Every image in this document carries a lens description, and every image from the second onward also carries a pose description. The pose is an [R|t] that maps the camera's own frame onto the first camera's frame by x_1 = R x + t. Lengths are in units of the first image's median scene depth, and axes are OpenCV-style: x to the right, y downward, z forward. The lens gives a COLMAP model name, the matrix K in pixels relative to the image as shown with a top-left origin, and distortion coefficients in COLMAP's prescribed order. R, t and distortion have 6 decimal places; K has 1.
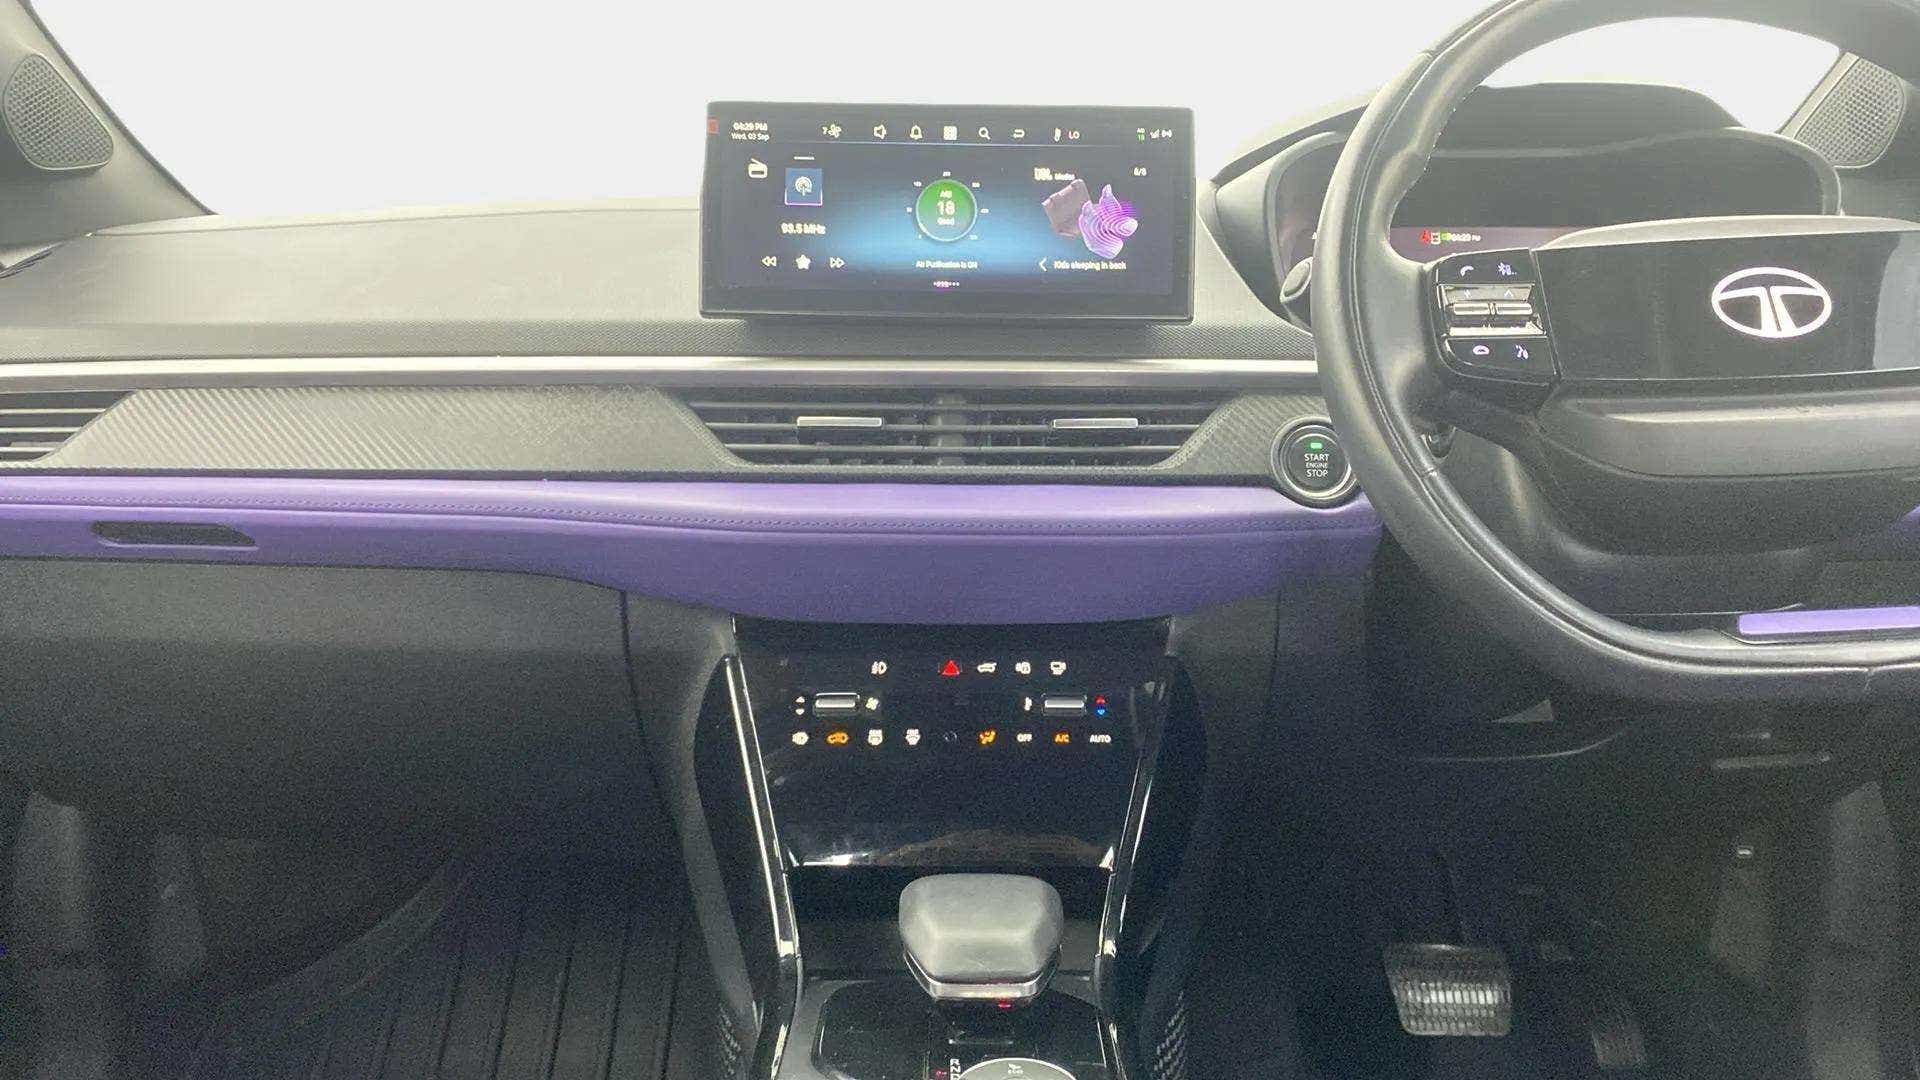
lens RADIAL K [[1358.0, 0, 959.3], [0, 1358.0, 568.9], [0, 0, 1]] dist [0.030982, -0.048148]
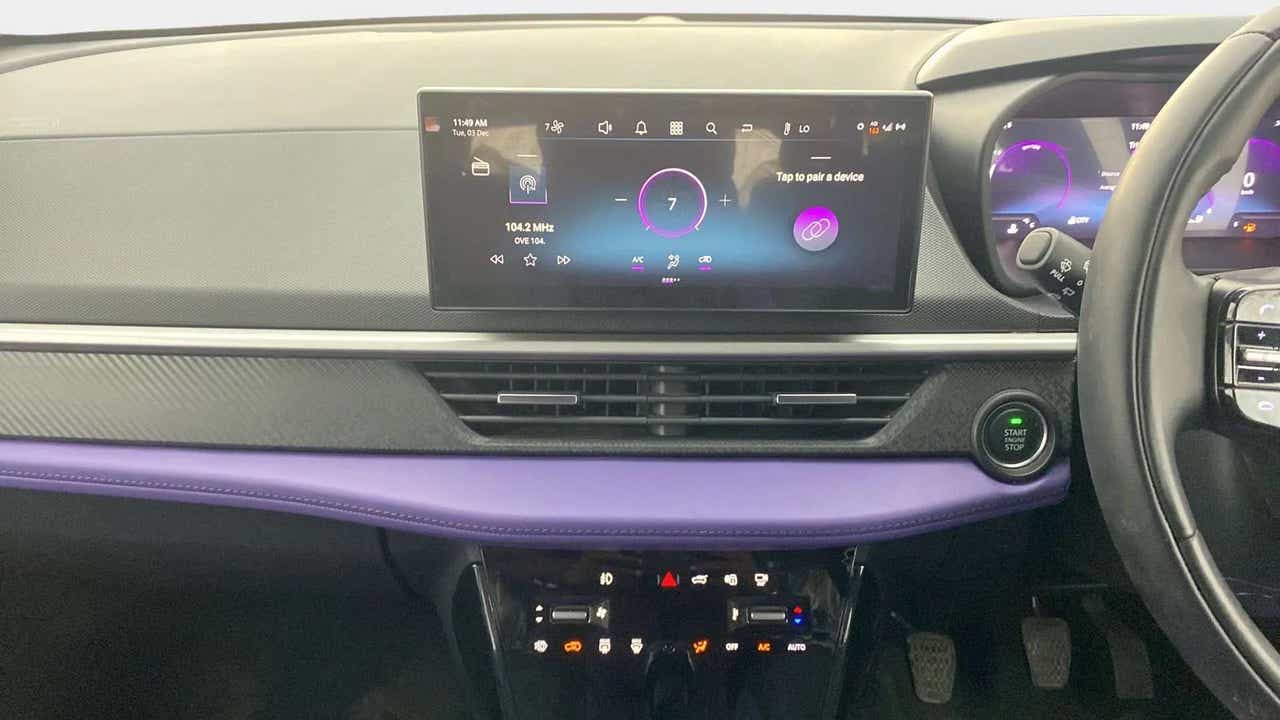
lens RADIAL K [[905.3, 0, 624.7], [0, 905.3, 341.9], [0, 0, 1]] dist [0.030982, -0.048148]
pose [[0.999921, 0.000554, -0.012586, -0.035186], [0.003131, 0.956754, 0.290882, -0.359235], [0.012203, -0.290899, 0.956676, 0.332855]]
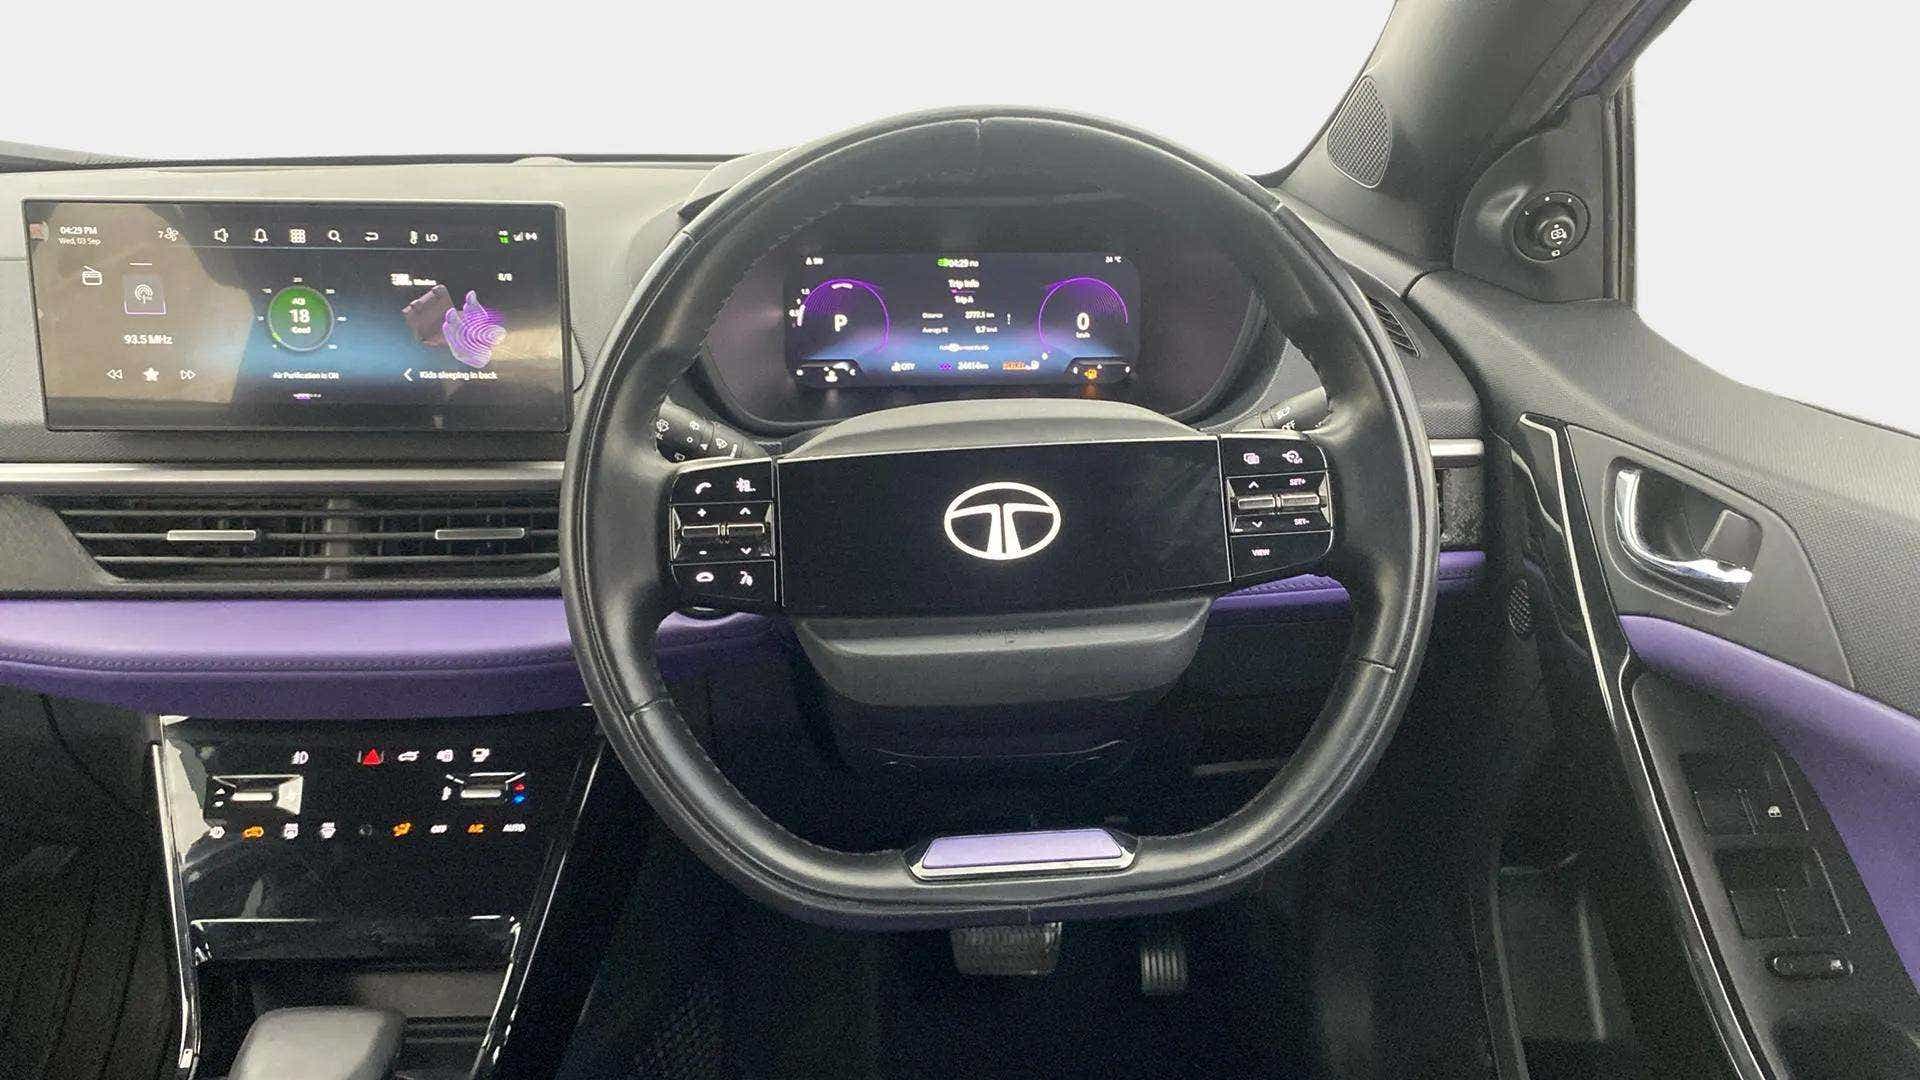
lens RADIAL K [[1358.0, 0, 962.9], [0, 1358.0, 535.1], [0, 0, 1]] dist [0.030982, -0.048148]
pose [[0.999042, -0.010415, 0.042515, 0.407852], [0.002285, 0.982365, 0.186961, -0.289674], [-0.043713, -0.186685, 0.981447, 0.013639]]
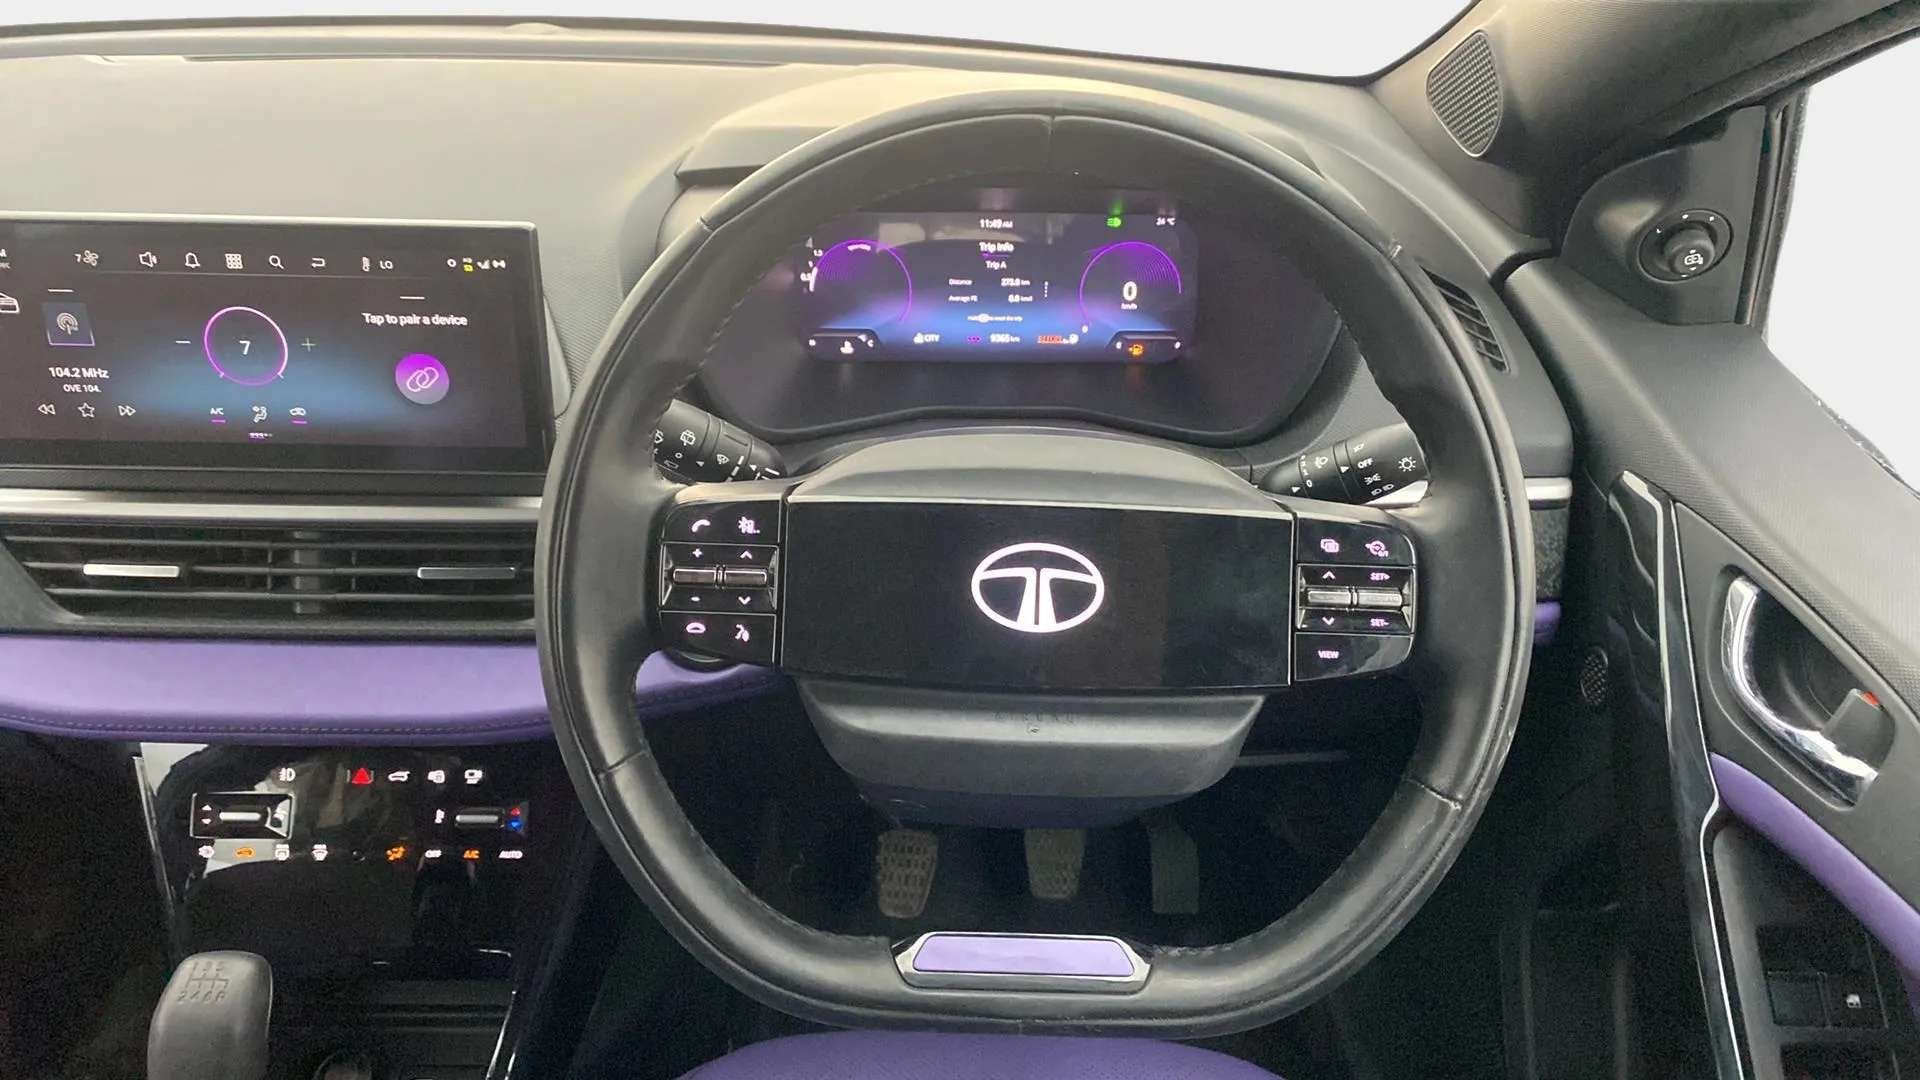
lens RADIAL K [[1358.0, 0, 953.0], [0, 1358.0, 510.5], [0, 0, 1]] dist [0.030982, -0.048148]
pose [[0.999832, 0.011020, 0.014623, 0.414643], [-0.015678, 0.927793, 0.372767, -0.490395], [-0.009460, -0.372934, 0.927810, 0.171738]]
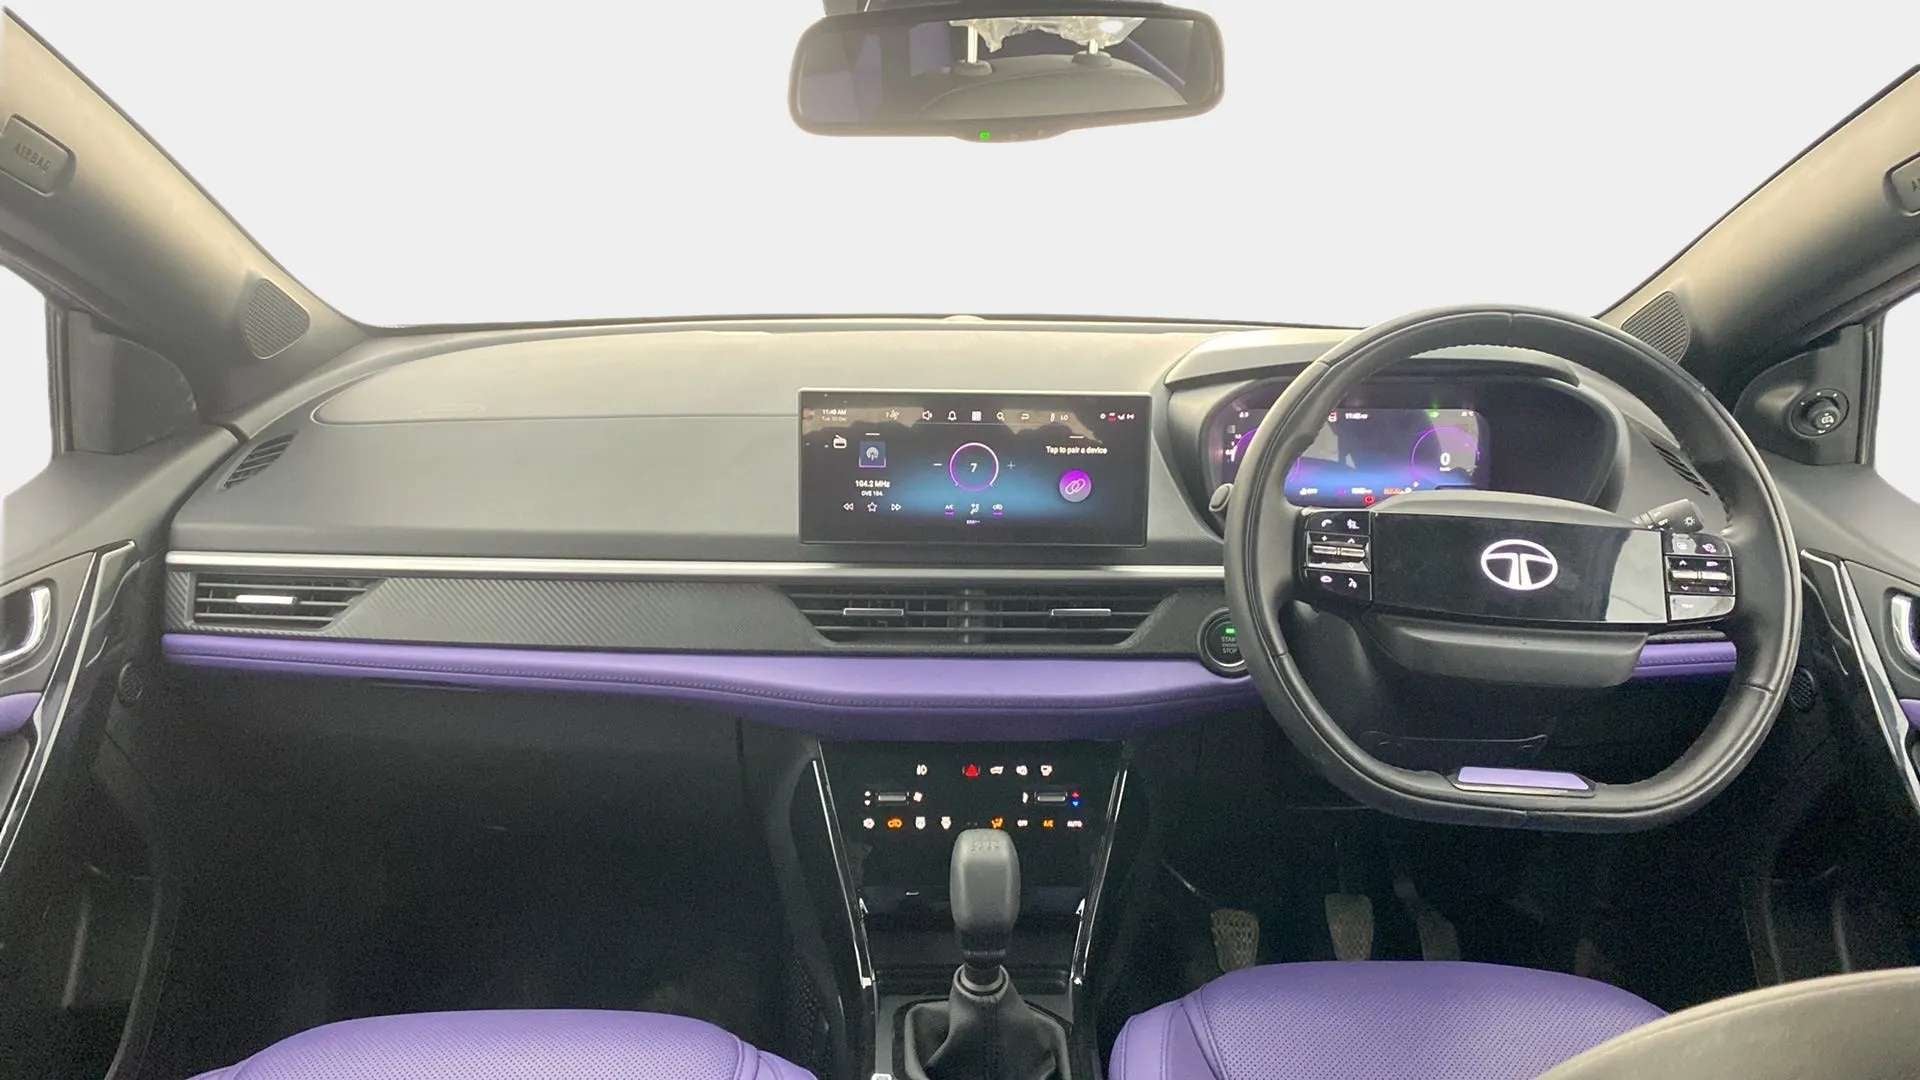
lens RADIAL K [[1358.0, 0, 938.3], [0, 1358.0, 519.7], [0, 0, 1]] dist [0.030982, -0.048148]
pose [[0.999969, 0.004726, 0.006246, -0.053795], [-0.005587, 0.989289, 0.145866, -0.414758], [-0.005489, -0.145896, 0.989285, -0.398078]]
